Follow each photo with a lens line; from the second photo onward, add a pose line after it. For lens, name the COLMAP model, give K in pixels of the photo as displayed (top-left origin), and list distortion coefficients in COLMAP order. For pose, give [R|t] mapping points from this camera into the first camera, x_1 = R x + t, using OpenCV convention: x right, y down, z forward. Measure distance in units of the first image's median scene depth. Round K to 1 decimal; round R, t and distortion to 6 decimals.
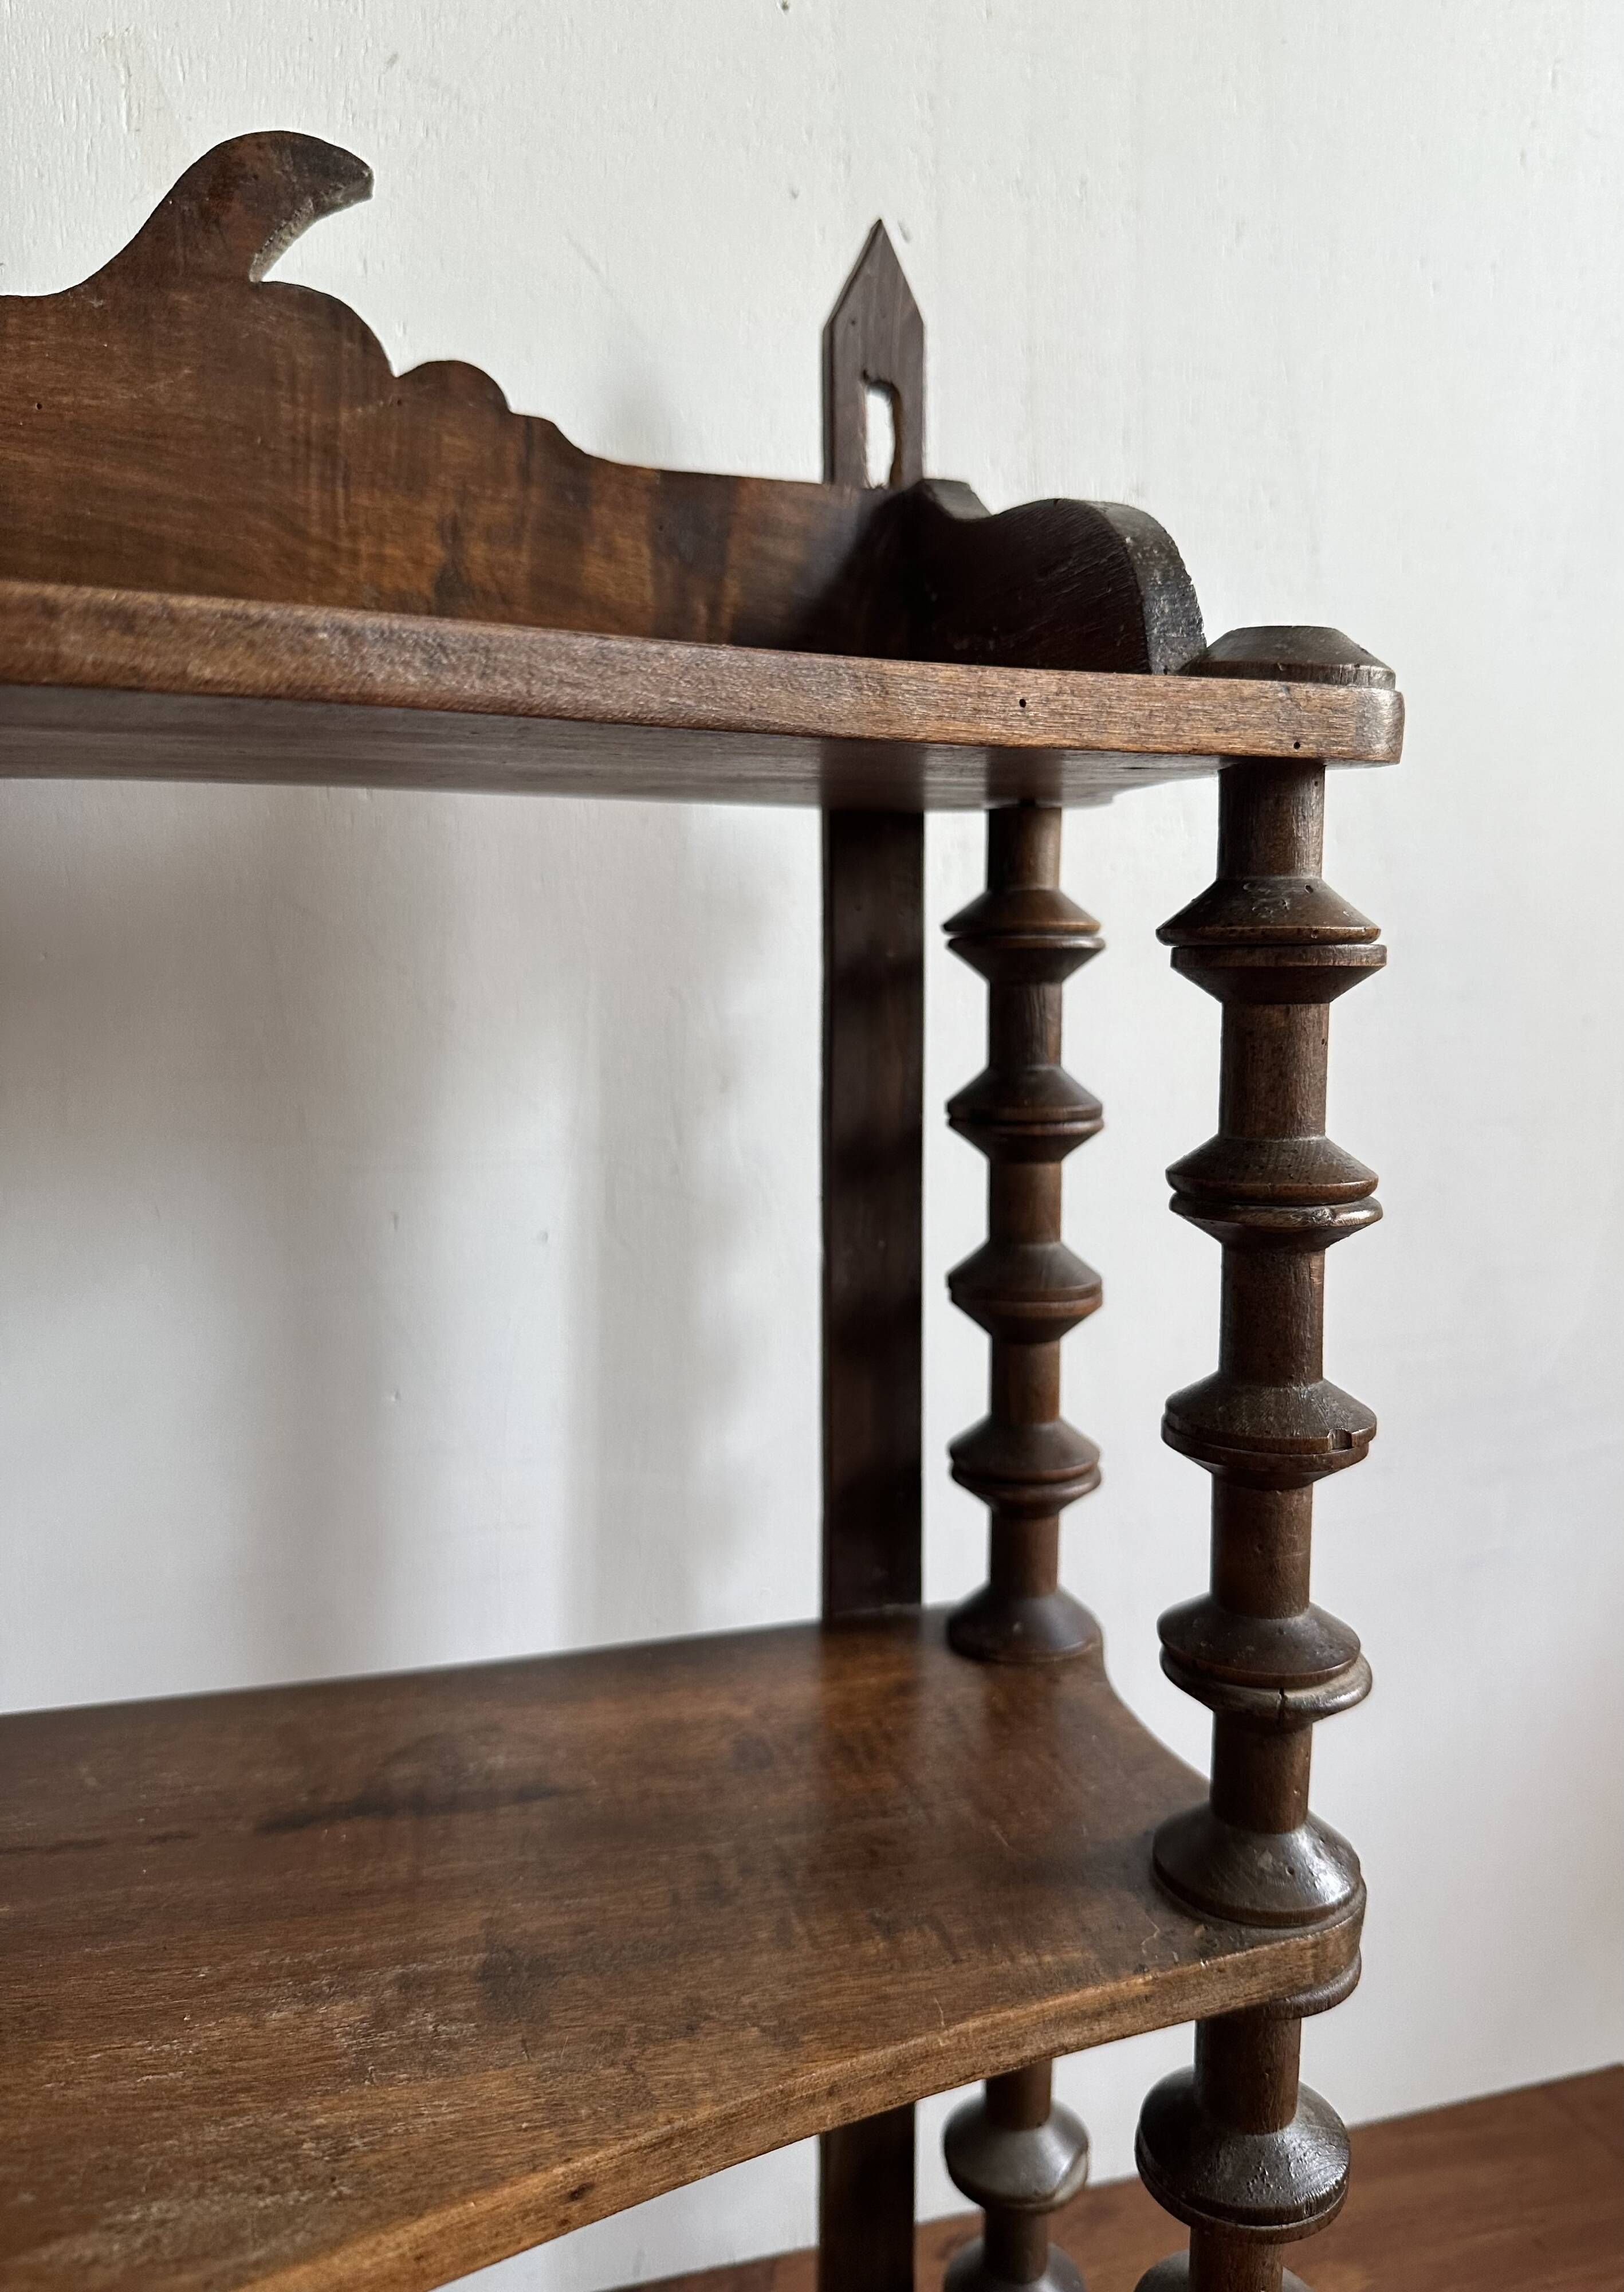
lens RADIAL K [[1690.4, 0, 863.8], [0, 1690.4, 1150.6], [0, 0, 1]] dist [-0.033699, 0.003241]
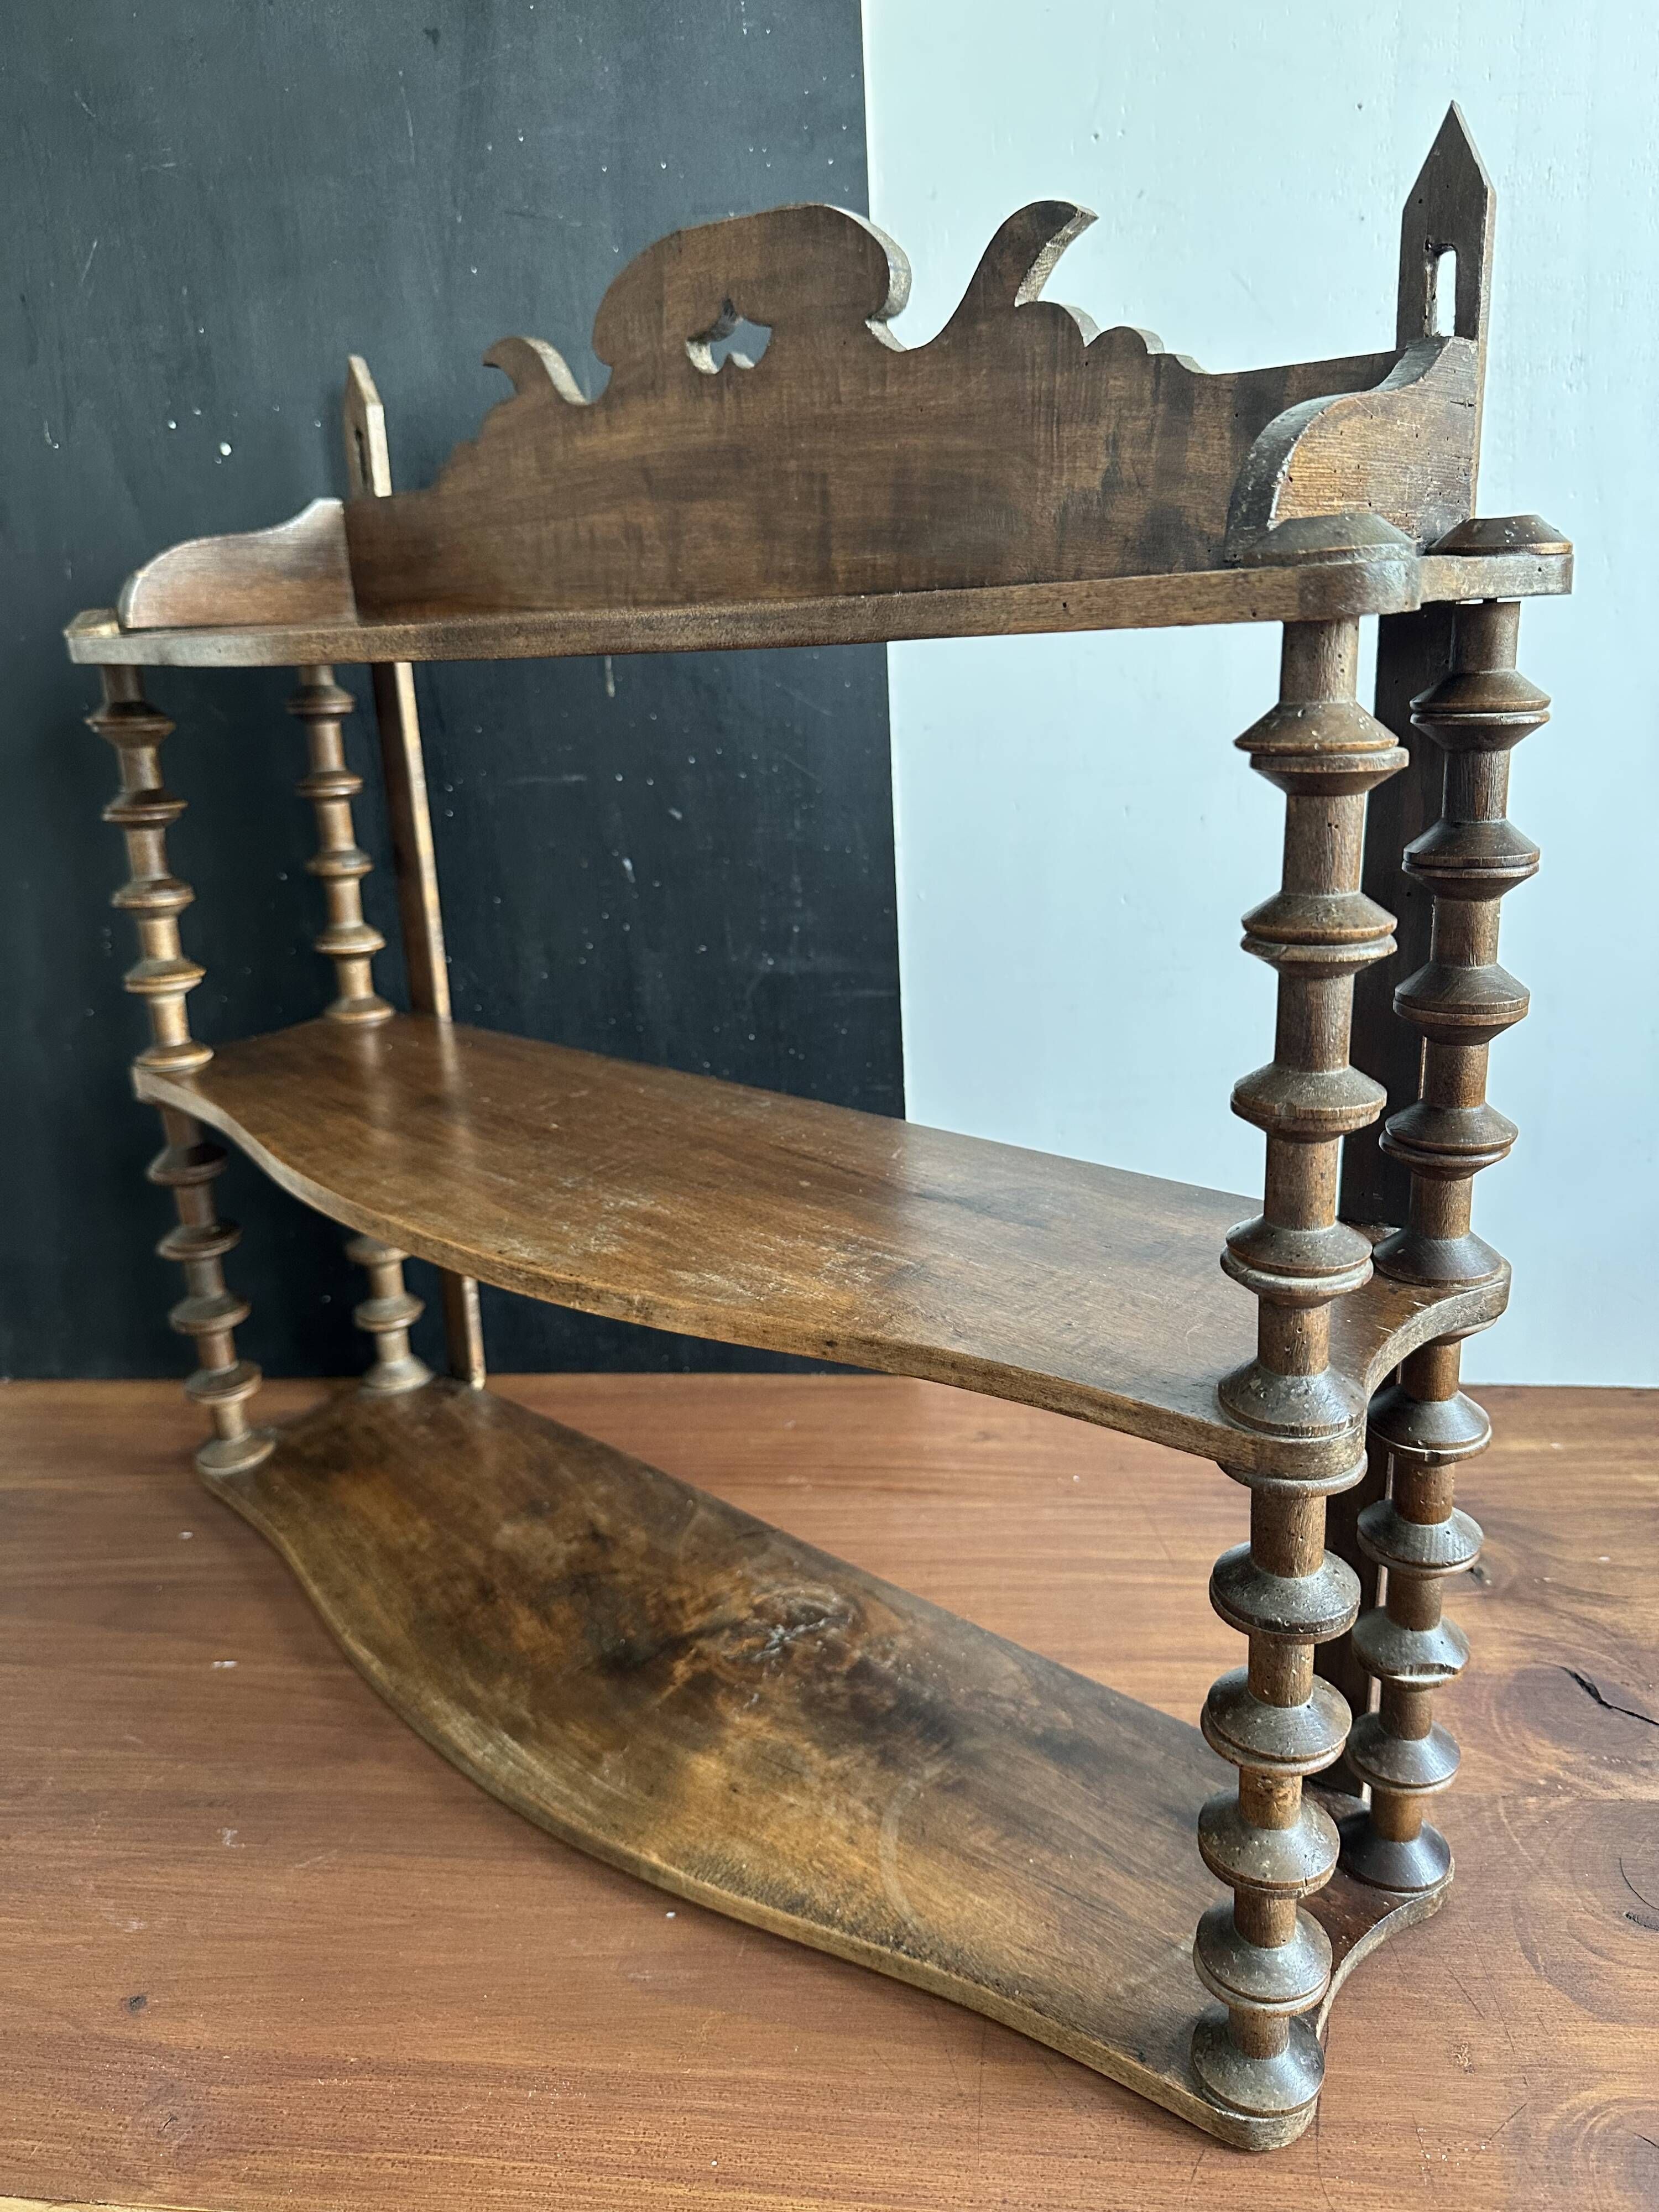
lens RADIAL K [[1574.1, 0, 834.6], [0, 1574.1, 1100.2], [0, 0, 1]] dist [0.111735, -0.301944]
pose [[0.519913, 0.221678, -0.824954, 1.022389], [-0.062876, 0.973052, 0.221848, -0.093491], [0.851902, -0.063472, 0.519840, -0.022443]]
